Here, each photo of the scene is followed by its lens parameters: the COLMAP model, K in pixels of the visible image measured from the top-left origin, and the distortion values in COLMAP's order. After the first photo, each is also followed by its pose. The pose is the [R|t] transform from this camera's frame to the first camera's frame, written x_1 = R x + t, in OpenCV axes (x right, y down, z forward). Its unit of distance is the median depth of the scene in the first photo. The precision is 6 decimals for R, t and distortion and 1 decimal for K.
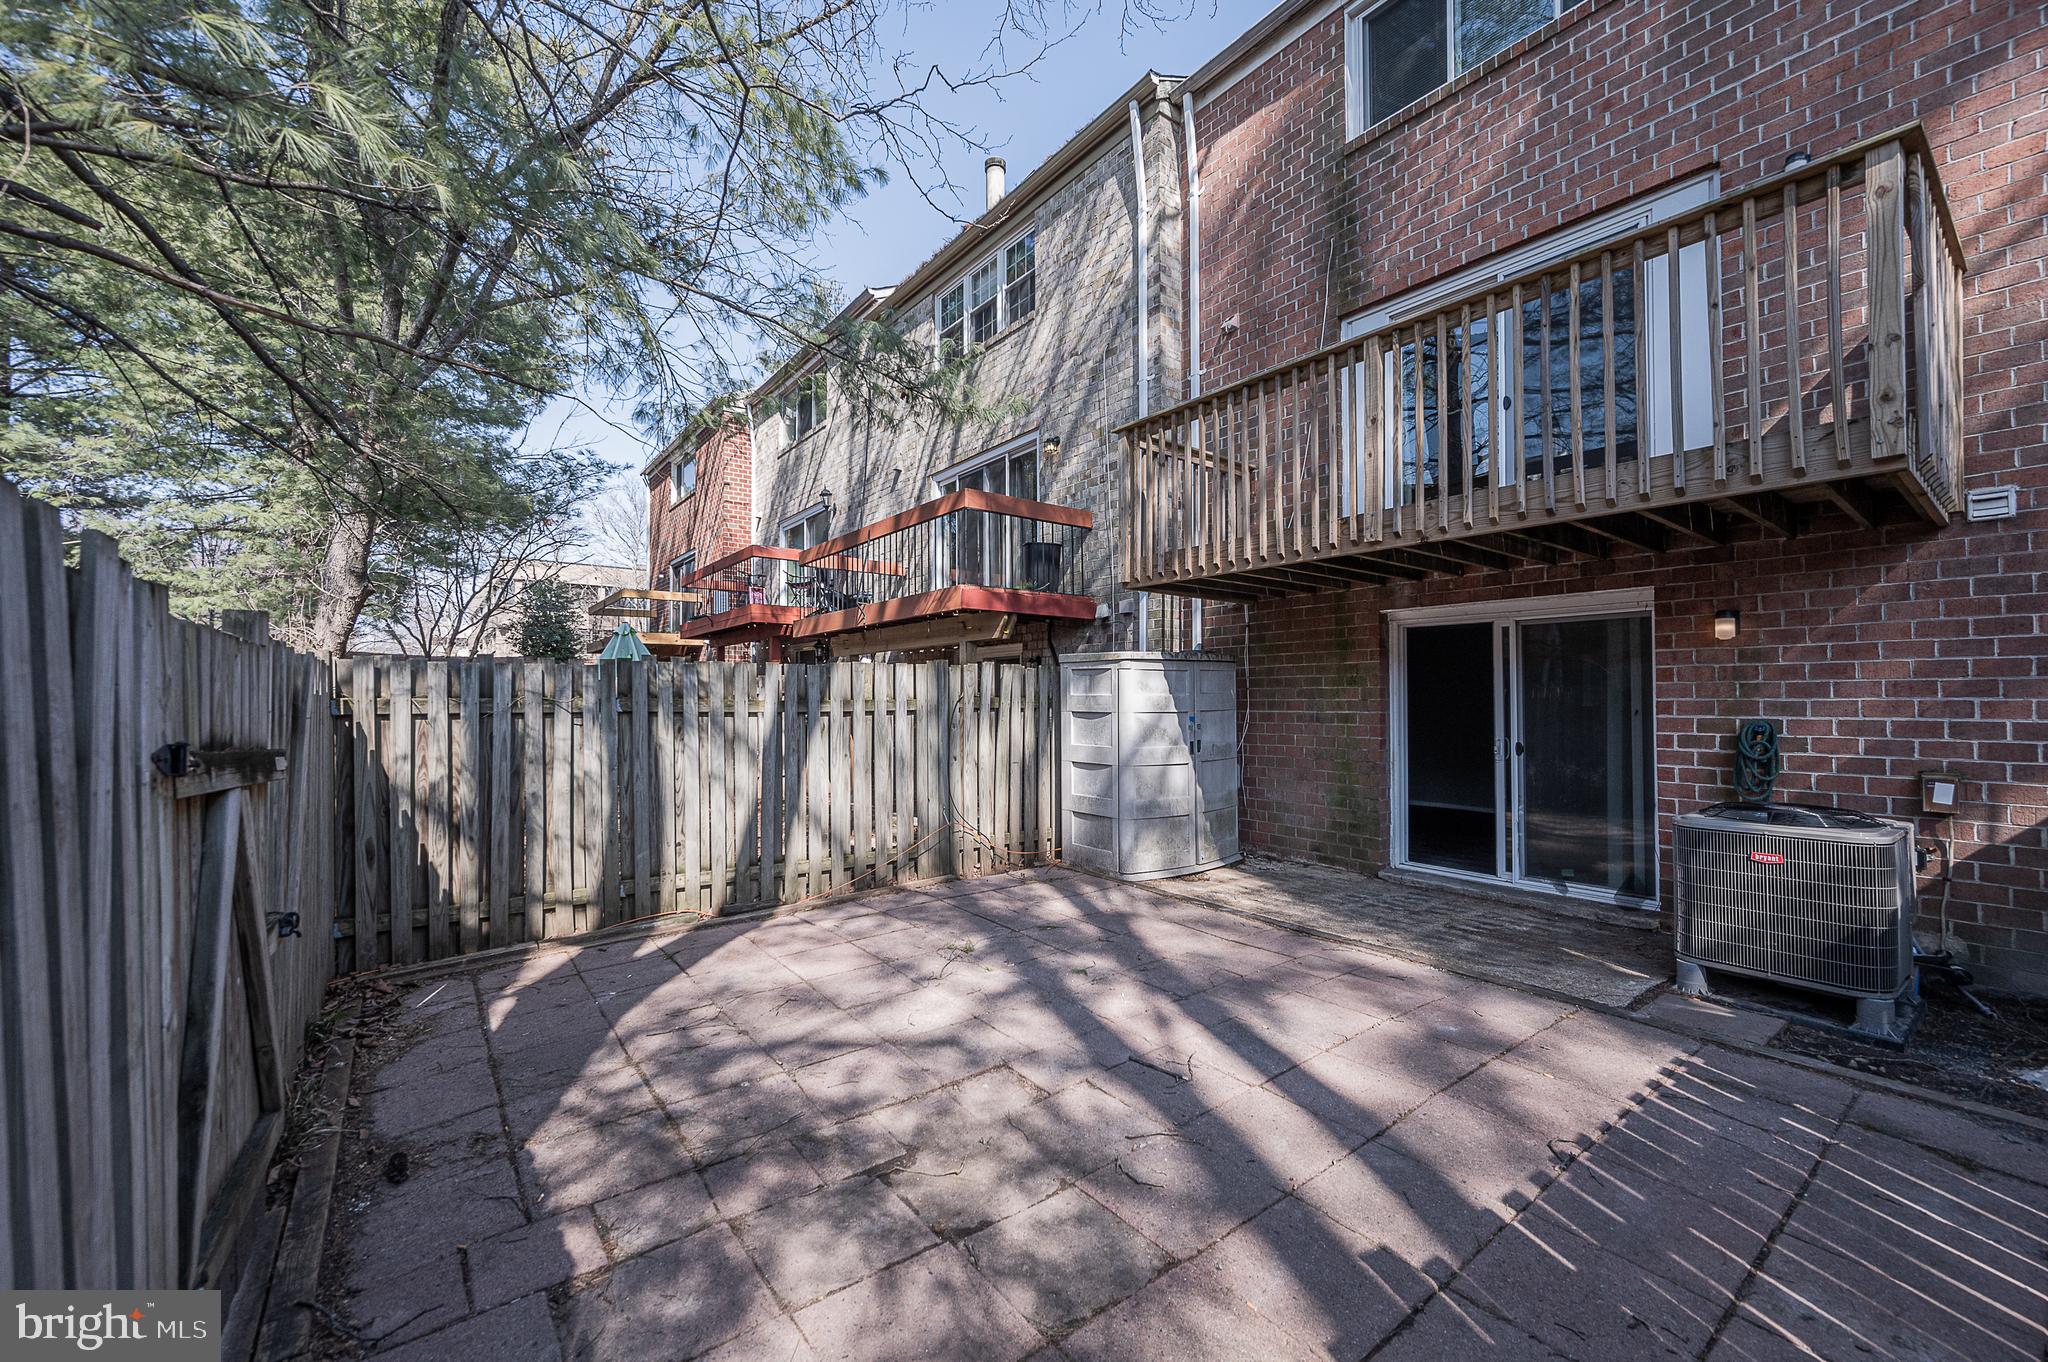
lens RADIAL K [[807.8, 0, 1040.2], [0, 807.8, 696.7], [0, 0, 1]] dist [-0.001464, 0.000584]
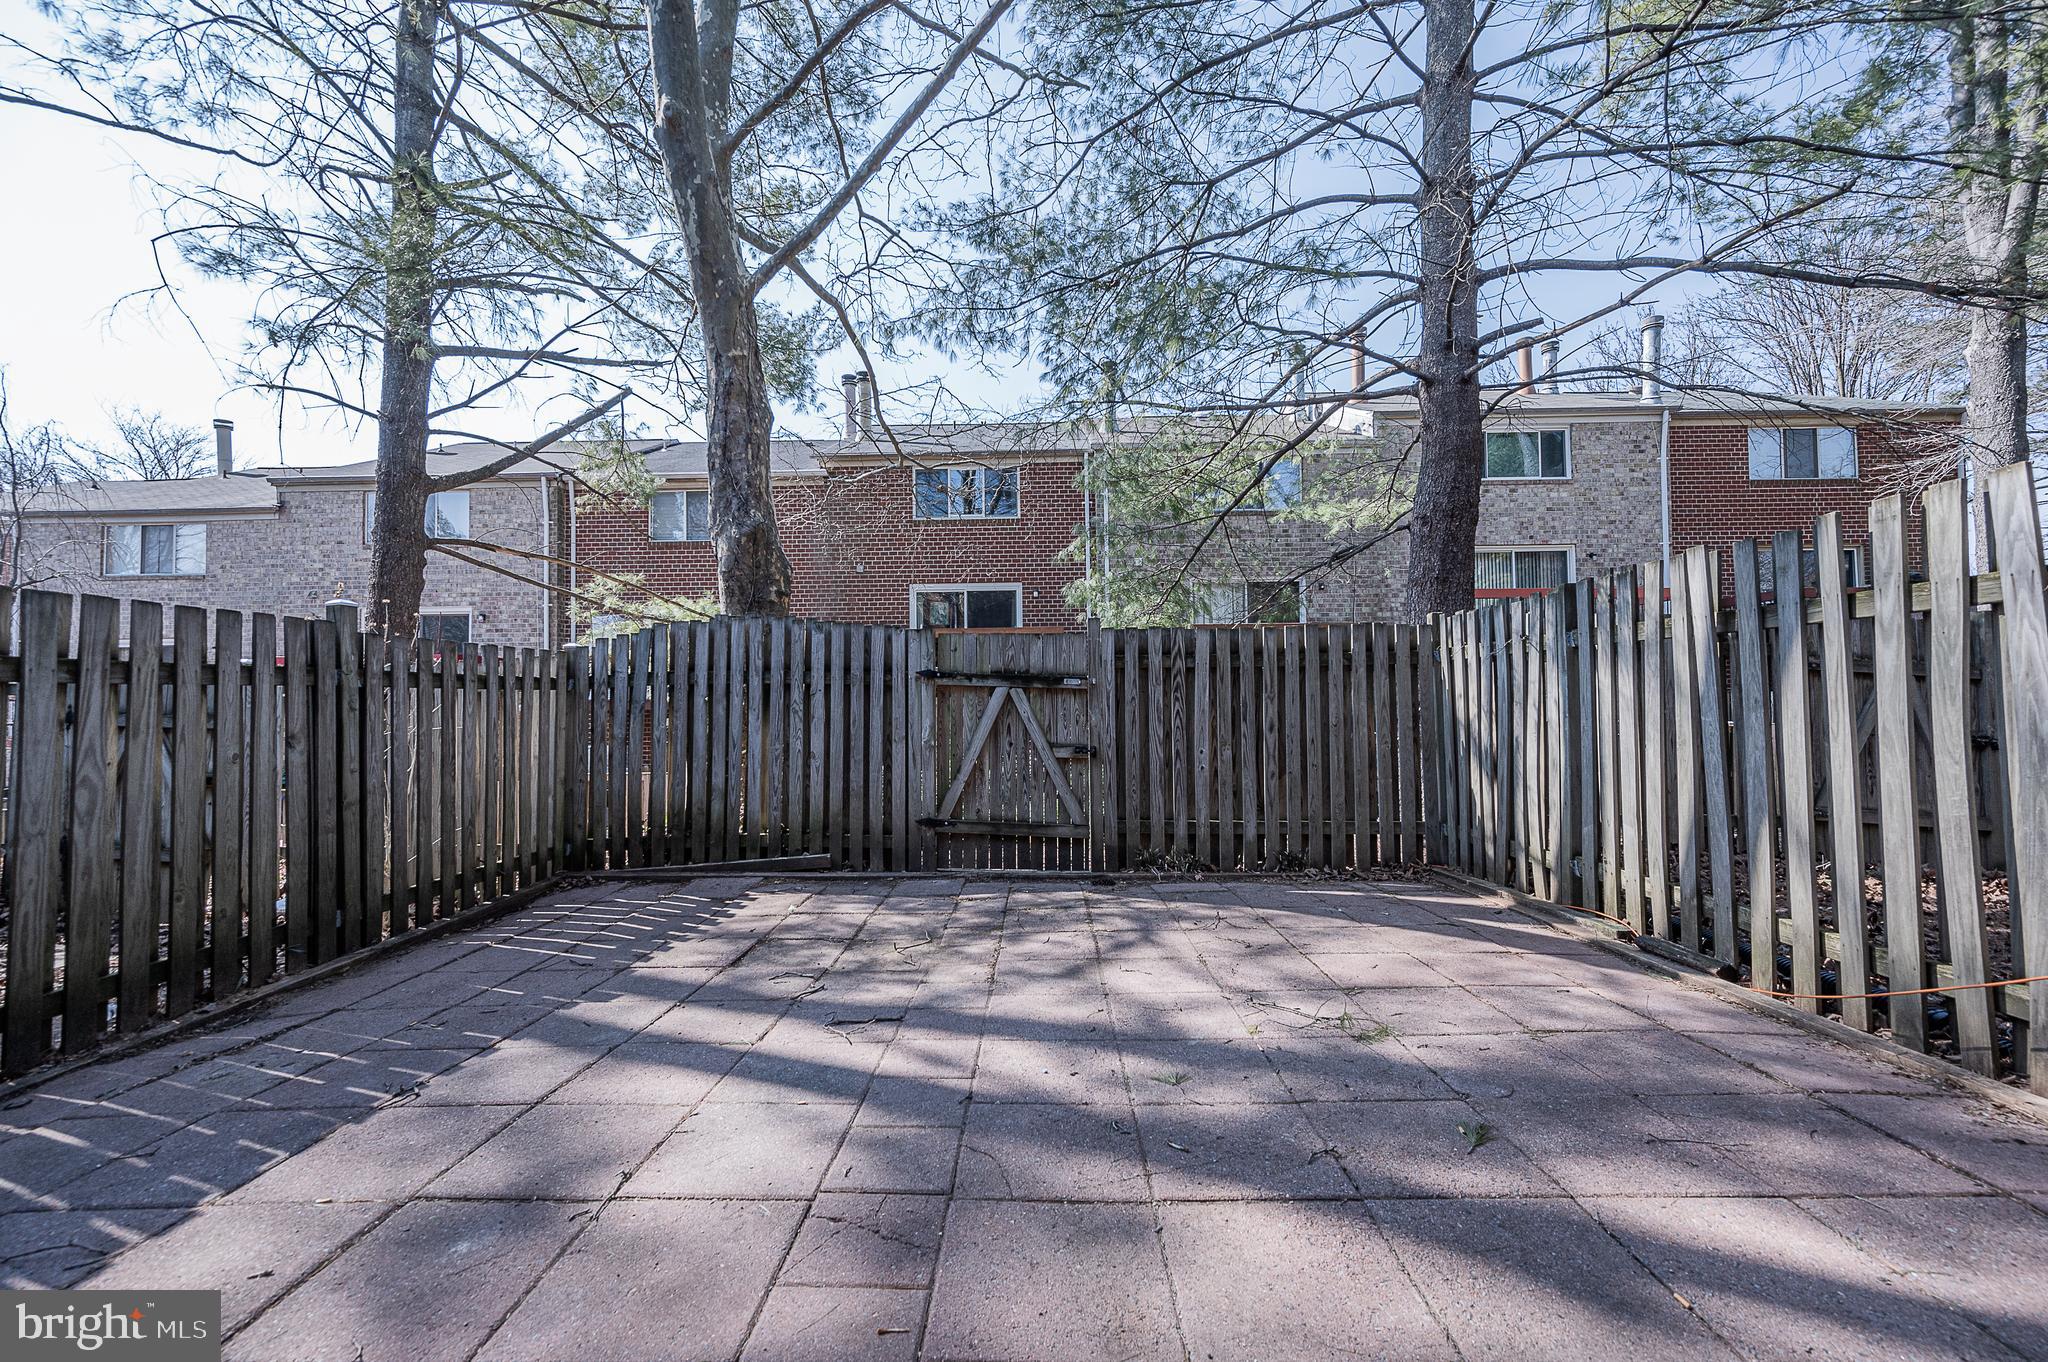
lens RADIAL K [[807.8, 0, 1018.4], [0, 807.8, 684.9], [0, 0, 1]] dist [-0.001464, 0.000584]
pose [[-0.636698, -0.016261, -0.770942, 0.530883], [0.014077, 0.999366, -0.032704, 0.082435], [0.770985, -0.031675, -0.636065, 1.229528]]
